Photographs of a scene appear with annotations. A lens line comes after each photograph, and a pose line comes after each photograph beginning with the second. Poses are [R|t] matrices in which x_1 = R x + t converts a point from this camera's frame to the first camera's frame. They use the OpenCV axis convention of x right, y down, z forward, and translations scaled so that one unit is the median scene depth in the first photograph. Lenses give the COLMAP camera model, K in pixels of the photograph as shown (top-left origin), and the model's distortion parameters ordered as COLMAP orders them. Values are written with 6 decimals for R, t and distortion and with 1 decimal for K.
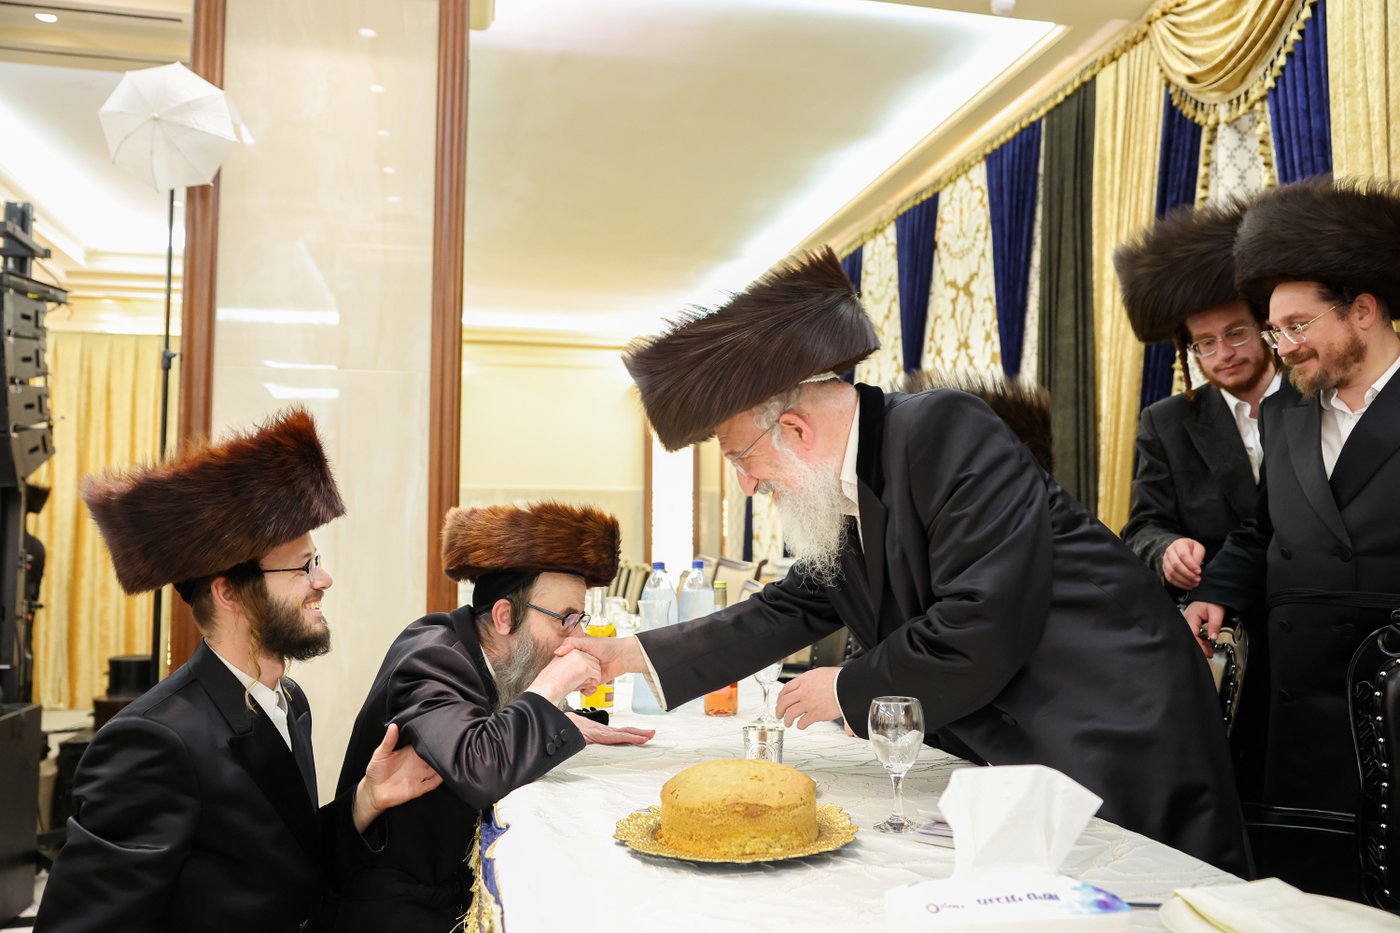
lens RADIAL K [[1145.8, 0, 705.1], [0, 1145.8, 468.4], [0, 0, 1]] dist [-0.044392, 0.060787]
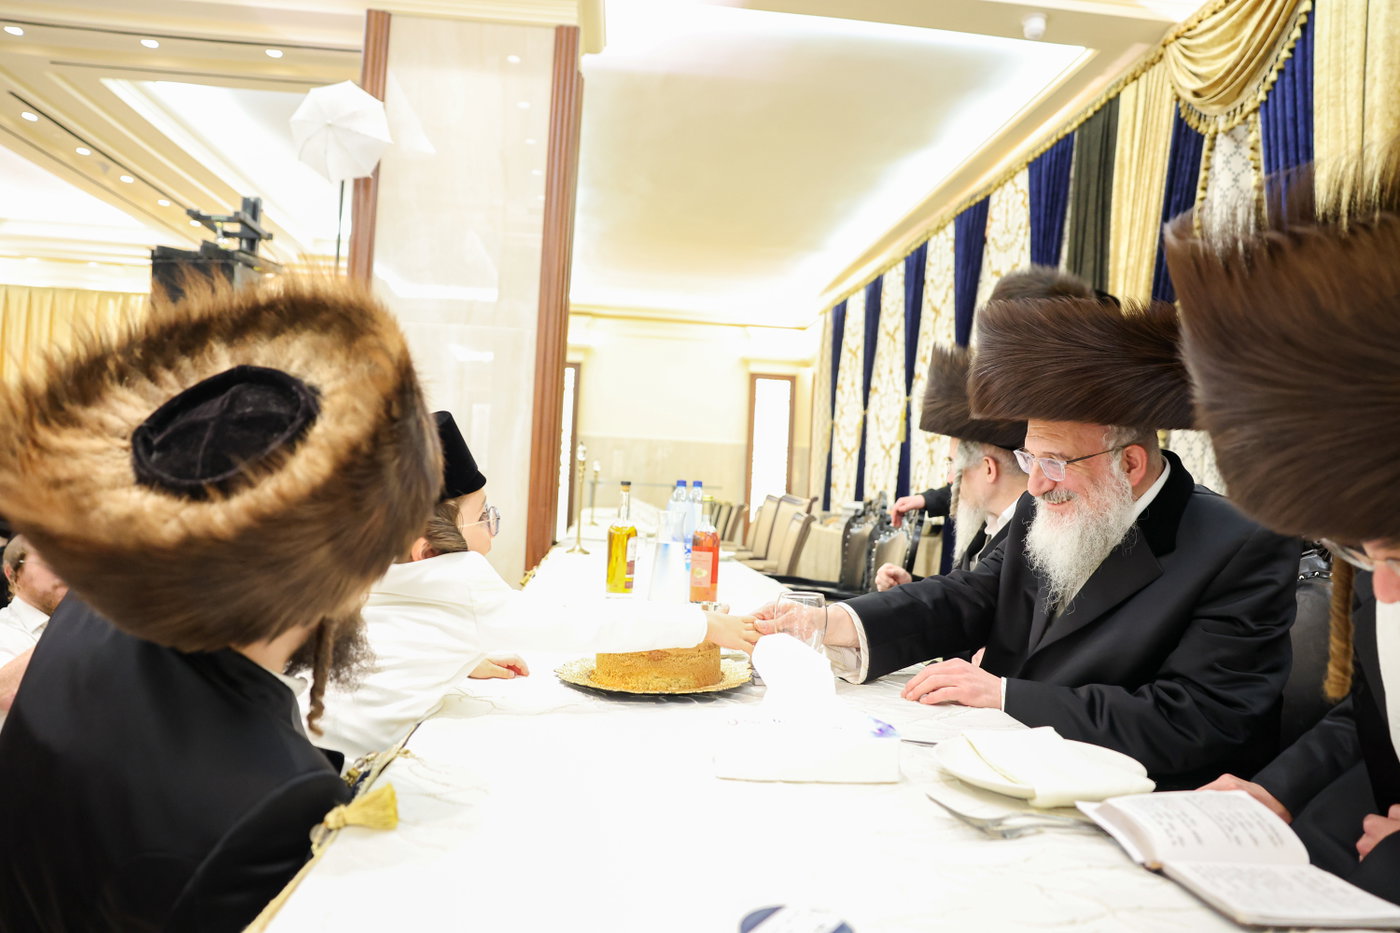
lens RADIAL K [[952.2, 0, 698.7], [0, 952.2, 468.4], [0, 0, 1]] dist [-0.101108, 0.083679]
pose [[0.991821, 0.042108, -0.120493, 0.055451], [-0.037304, 0.998427, 0.041851, 0.014622], [0.122066, -0.037013, 0.991832, -0.003235]]
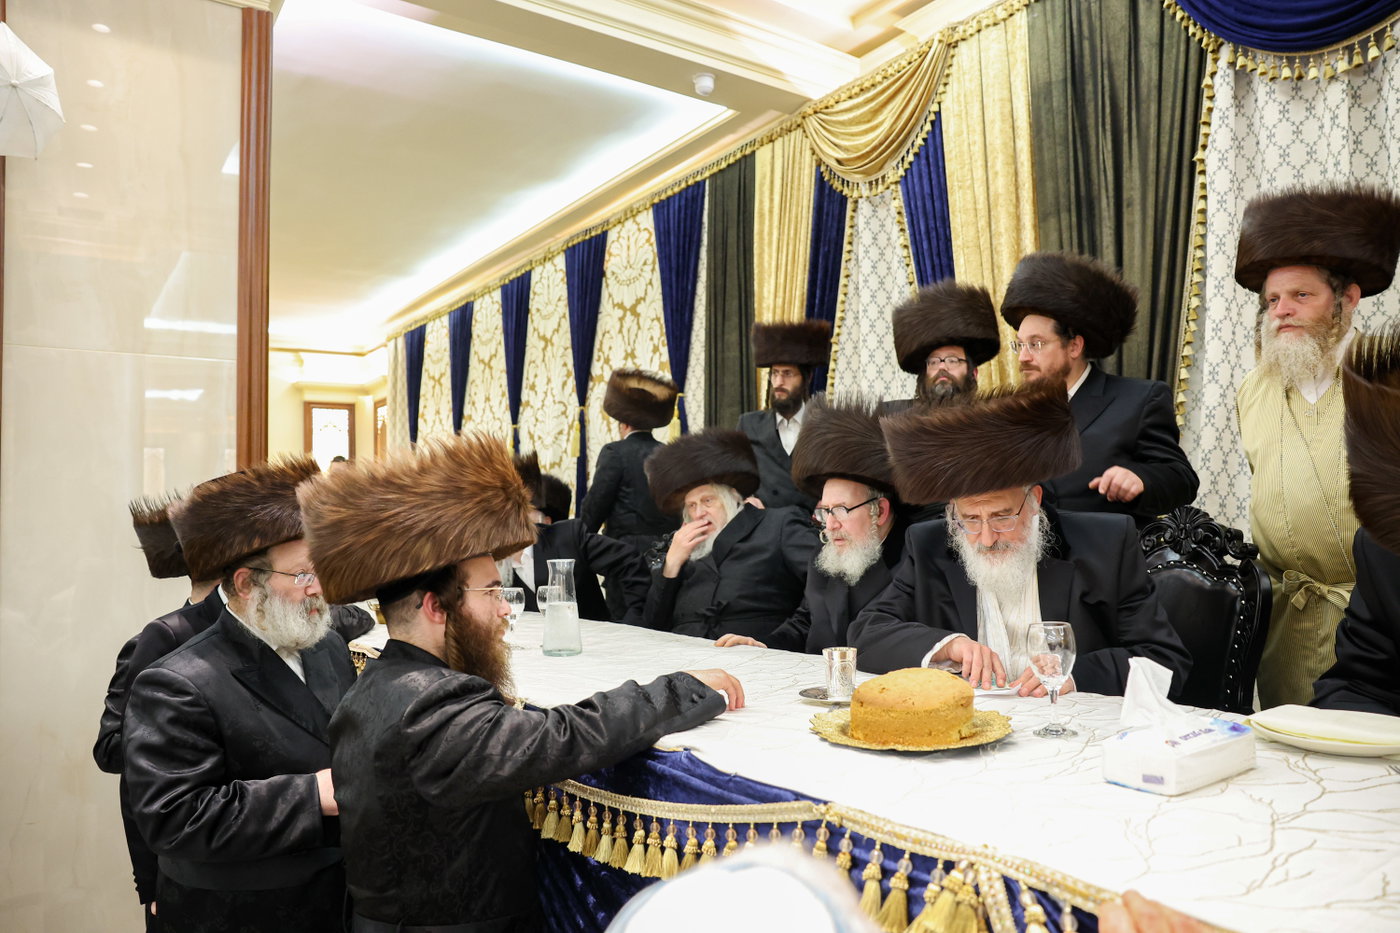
lens RADIAL K [[952.2, 0, 700.4], [0, 952.2, 463.3], [0, 0, 1]] dist [-0.101108, 0.083679]
pose [[0.920419, -0.007427, 0.390863, -0.158579], [0.006375, 0.999972, 0.003989, 0.007788], [-0.390882, -0.001179, 0.920440, 0.036702]]
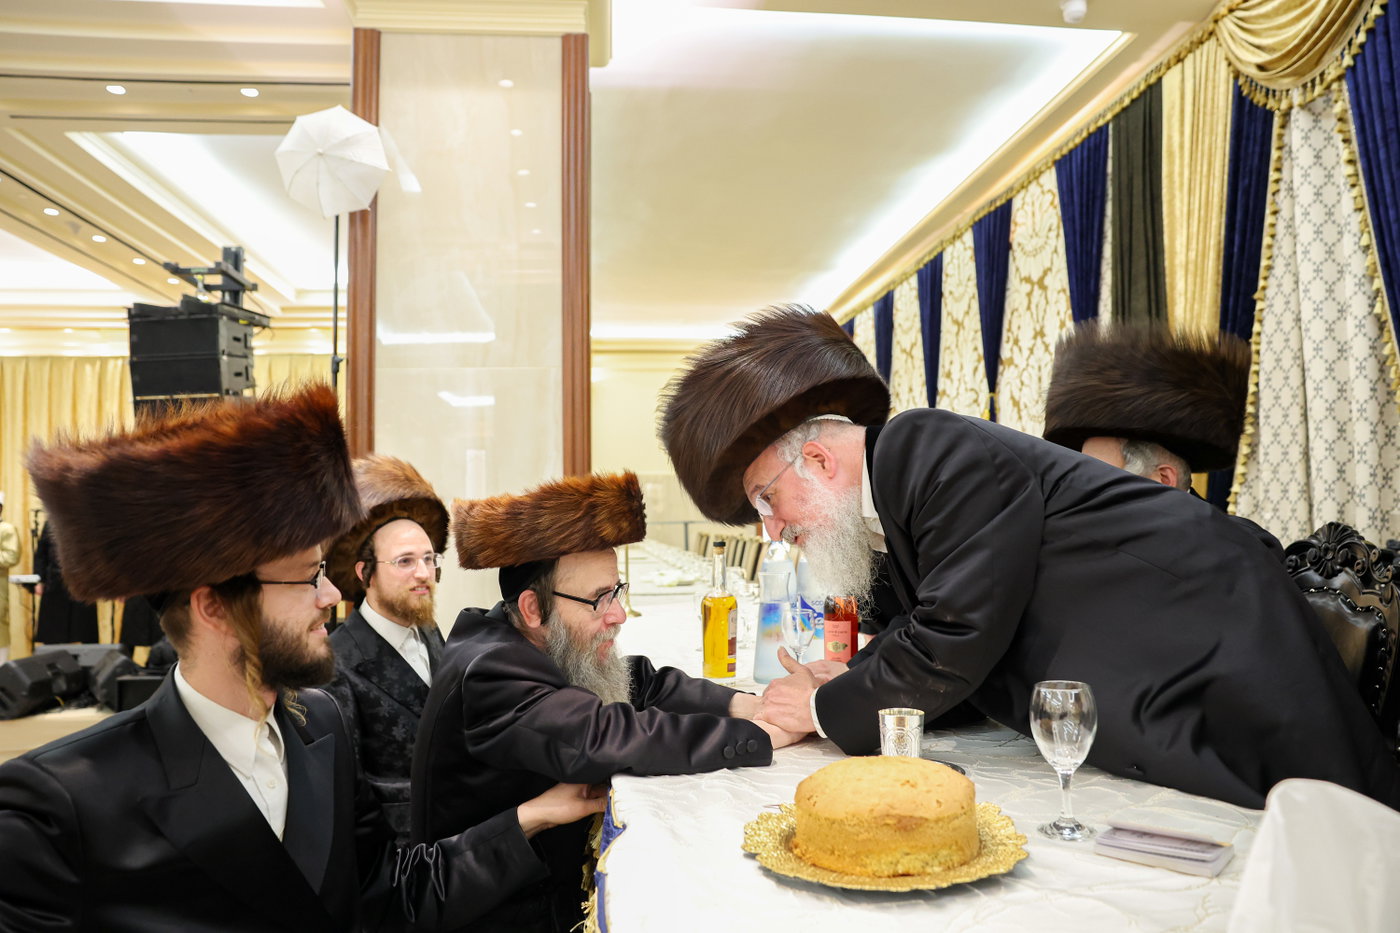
lens RADIAL K [[952.2, 0, 700.3], [0, 952.2, 468.9], [0, 0, 1]] dist [-0.101108, 0.083679]
pose [[0.993727, -0.025203, -0.108952, -0.007503], [0.026535, 0.999590, 0.010796, 0.007052], [0.108636, -0.013619, 0.993988, 0.081294]]
